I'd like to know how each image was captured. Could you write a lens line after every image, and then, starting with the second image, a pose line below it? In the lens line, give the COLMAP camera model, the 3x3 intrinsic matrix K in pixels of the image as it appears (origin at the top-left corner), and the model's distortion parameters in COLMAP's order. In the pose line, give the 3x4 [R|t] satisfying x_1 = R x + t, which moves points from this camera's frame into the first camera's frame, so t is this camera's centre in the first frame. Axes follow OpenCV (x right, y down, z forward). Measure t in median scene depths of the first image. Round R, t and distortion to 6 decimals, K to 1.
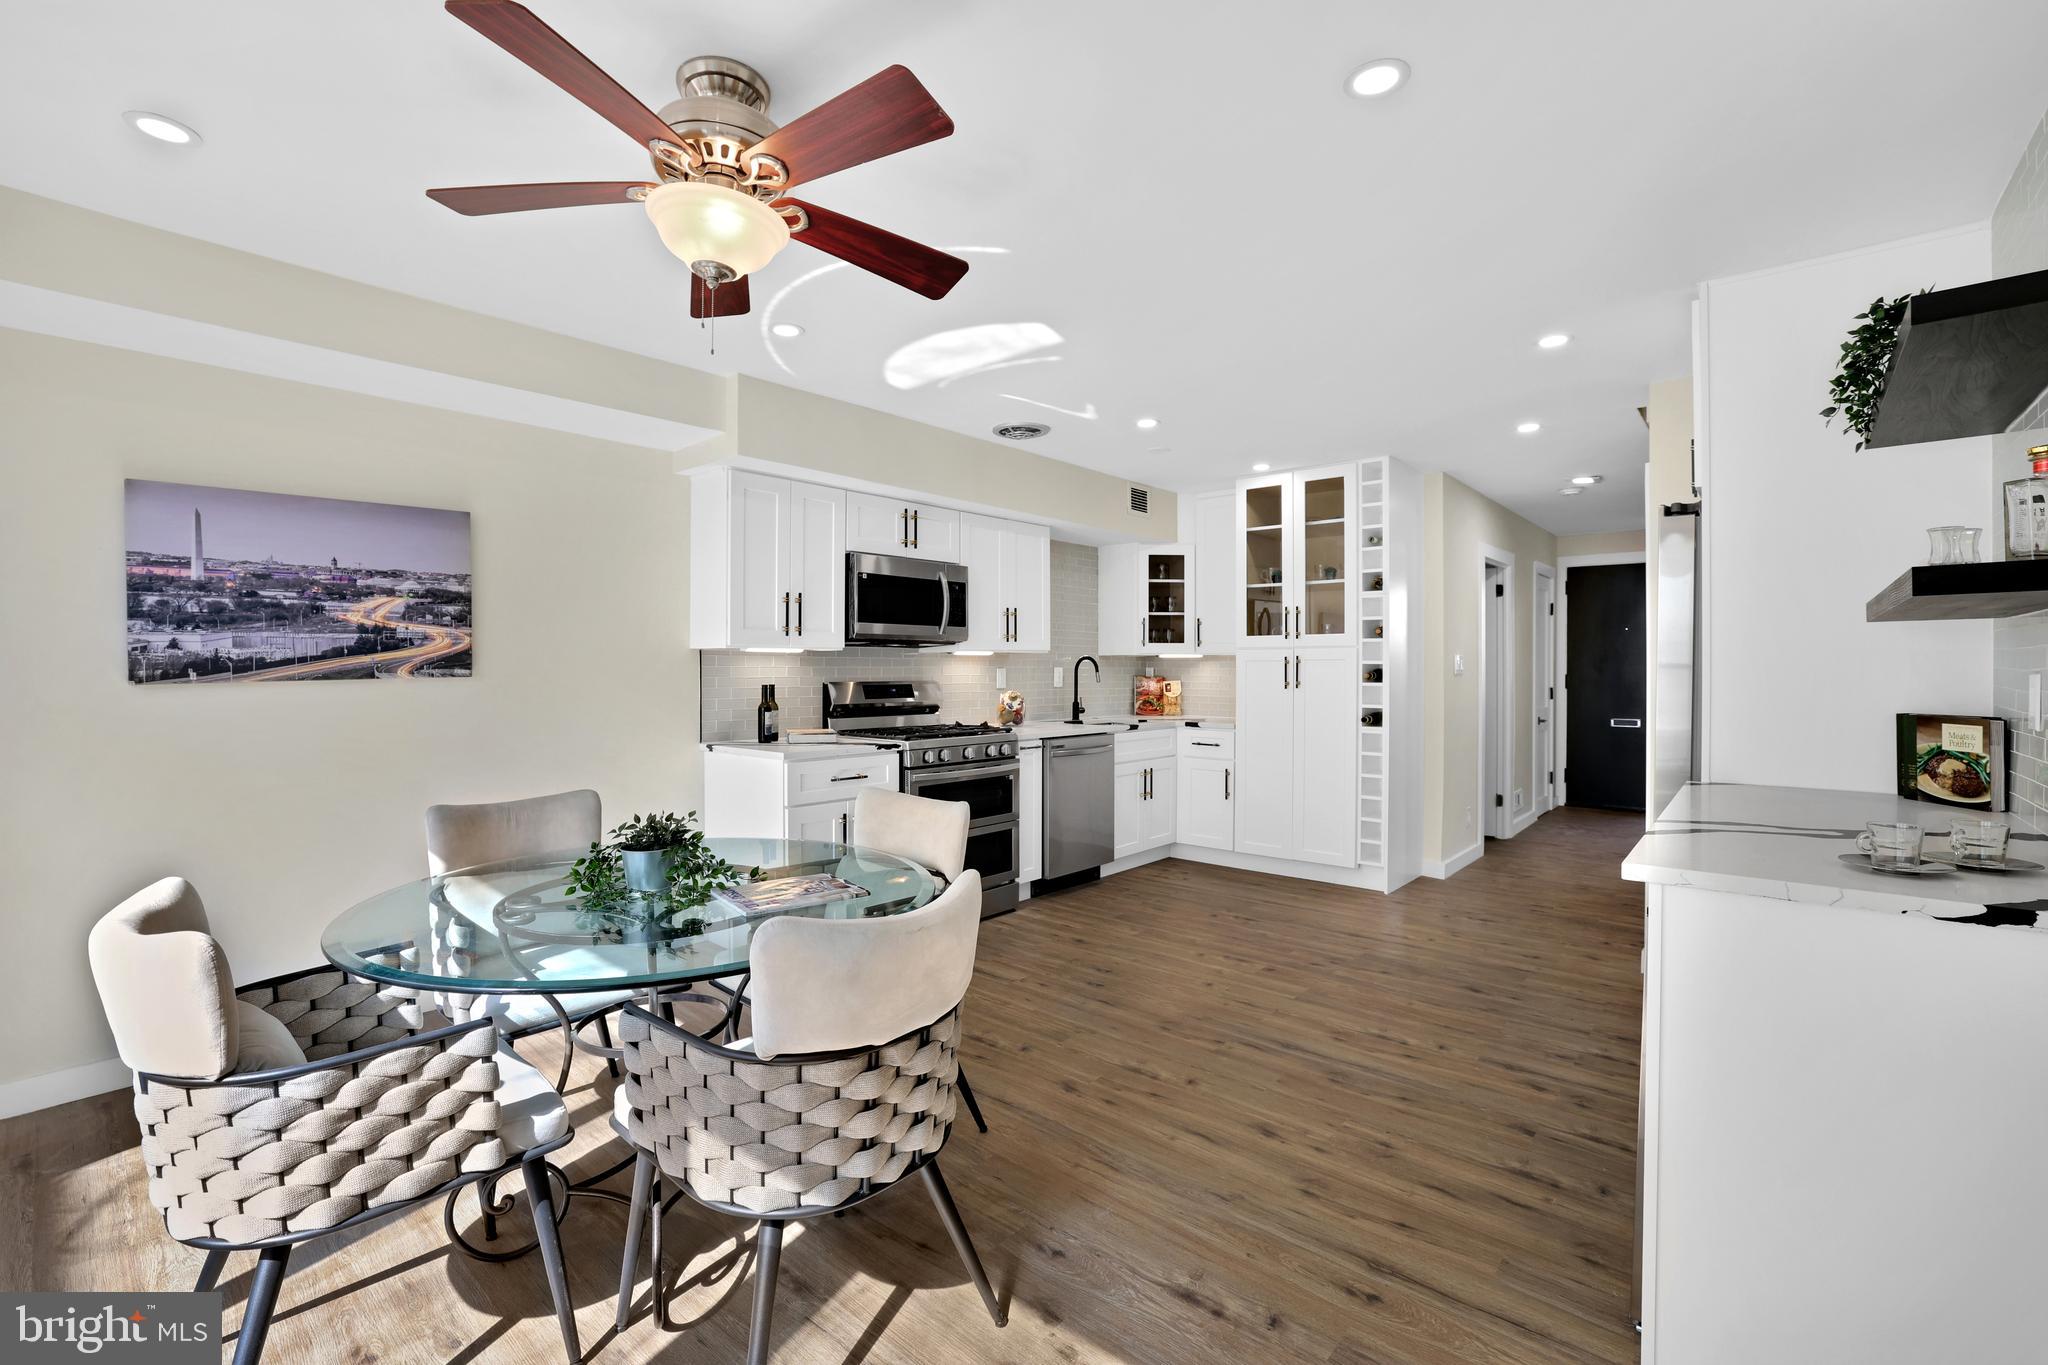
lens RADIAL K [[896.8, 0, 1018.8], [0, 896.8, 670.6], [0, 0, 1]] dist [-0.049288, 0.018437]
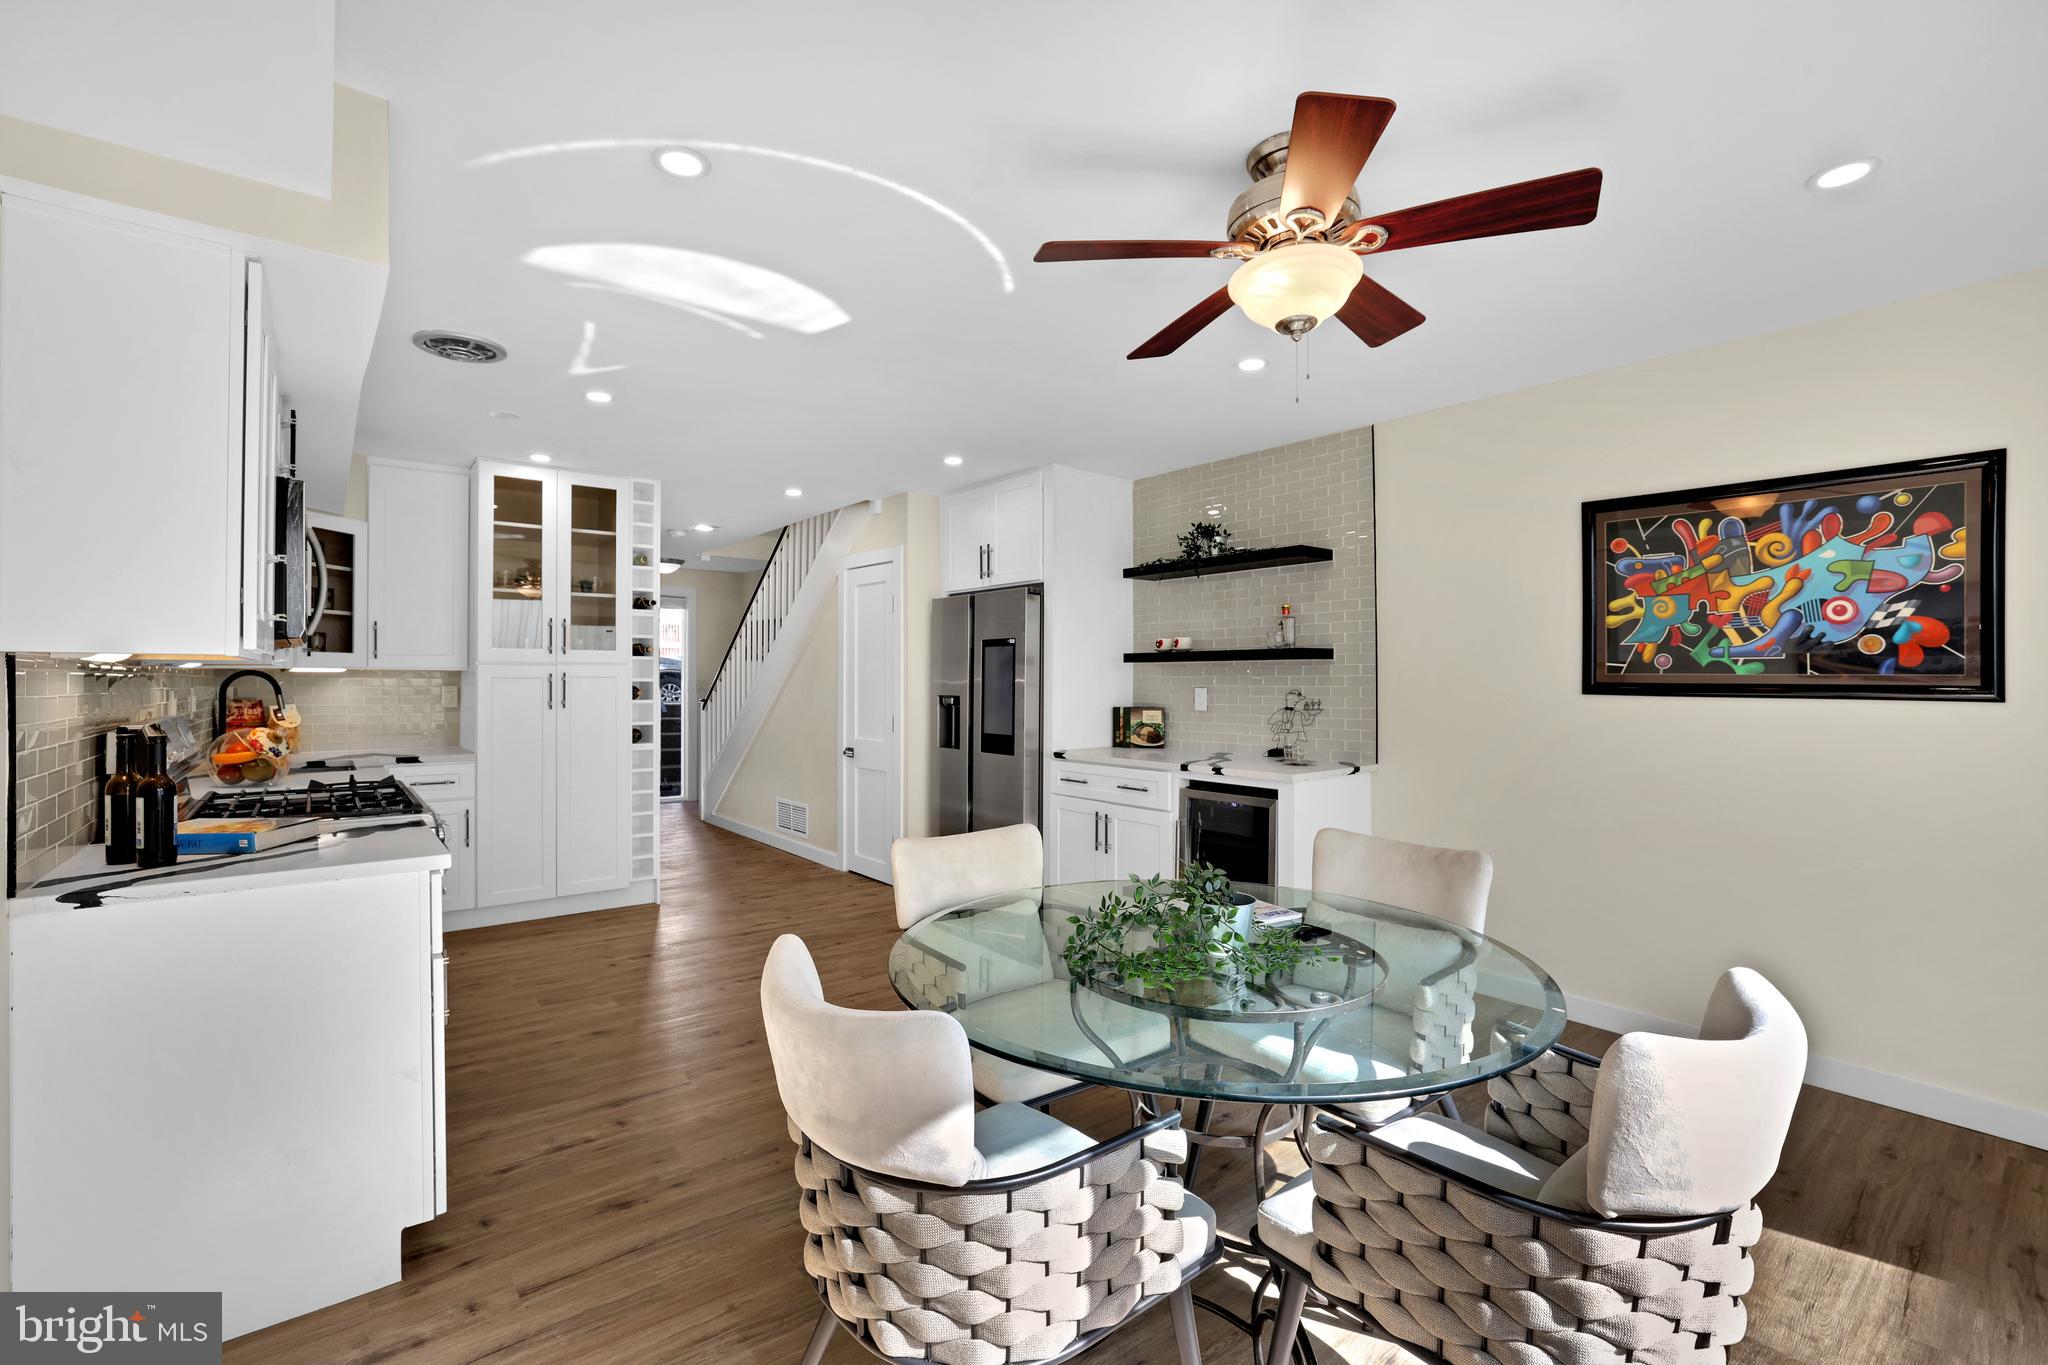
lens RADIAL K [[888.6, 0, 1001.7], [0, 888.6, 677.7], [0, 0, 1]] dist [-0.039451, 0.000280]
pose [[0.196570, 0.000148, 0.980490, -0.538656], [0.004930, 0.999987, -0.001140, -0.009145], [-0.980477, 0.005058, 0.196567, 0.425509]]
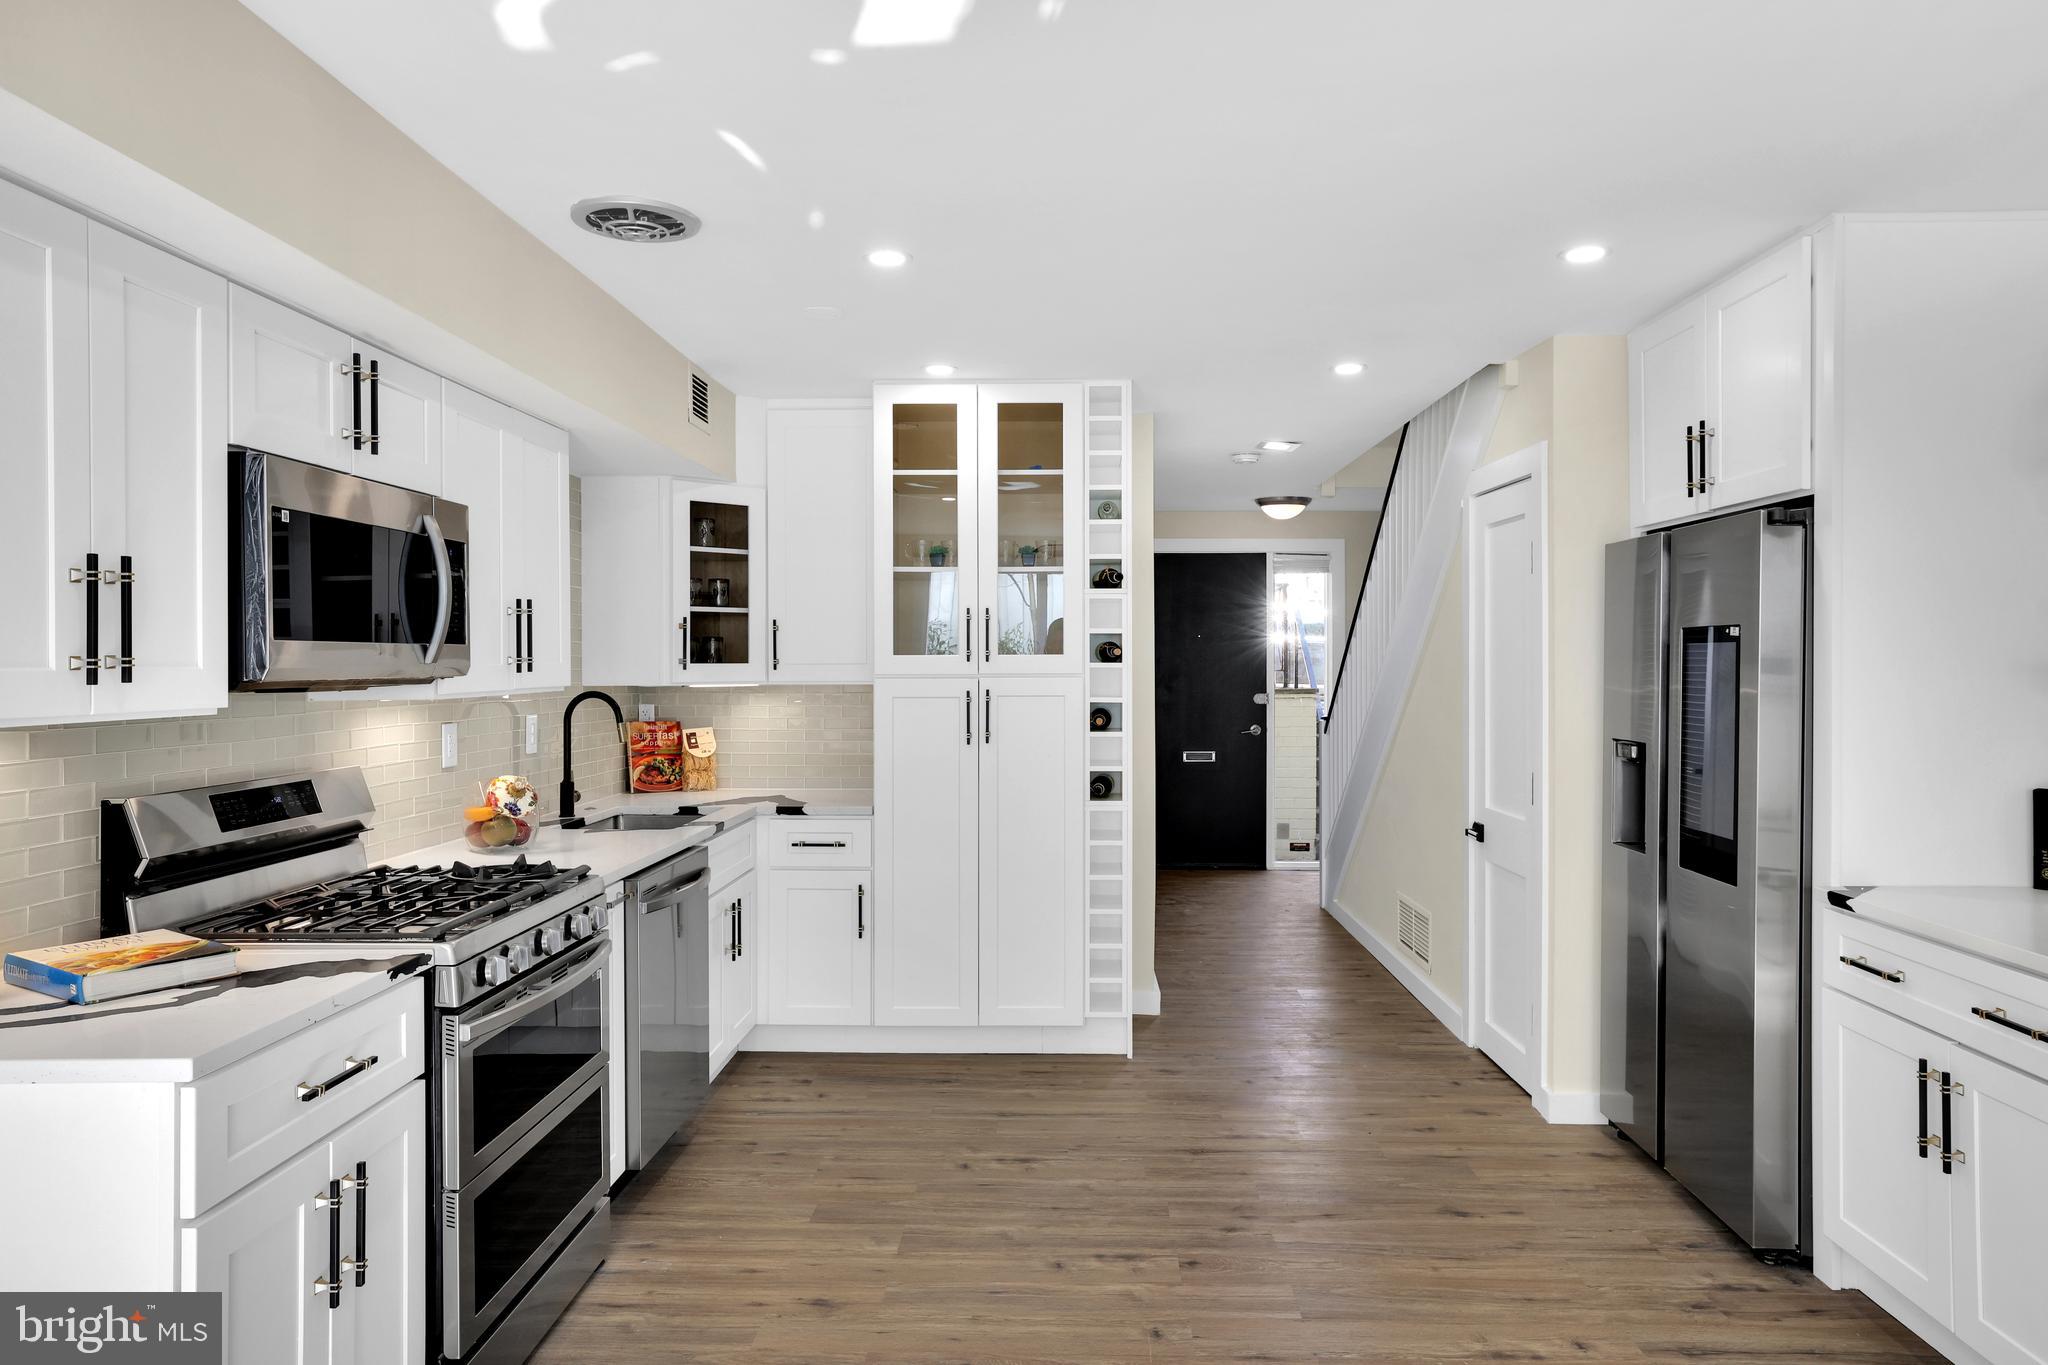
lens RADIAL K [[1295.5, 0, 1052.1], [0, 1295.5, 675.2], [0, 0, 1]] dist [-0.006615, 0.025960]
pose [[0.766842, -0.009291, 0.641769, -0.244144], [0.006392, 0.999956, 0.006839, -0.035658], [-0.641804, -0.001142, 0.766868, 0.329682]]
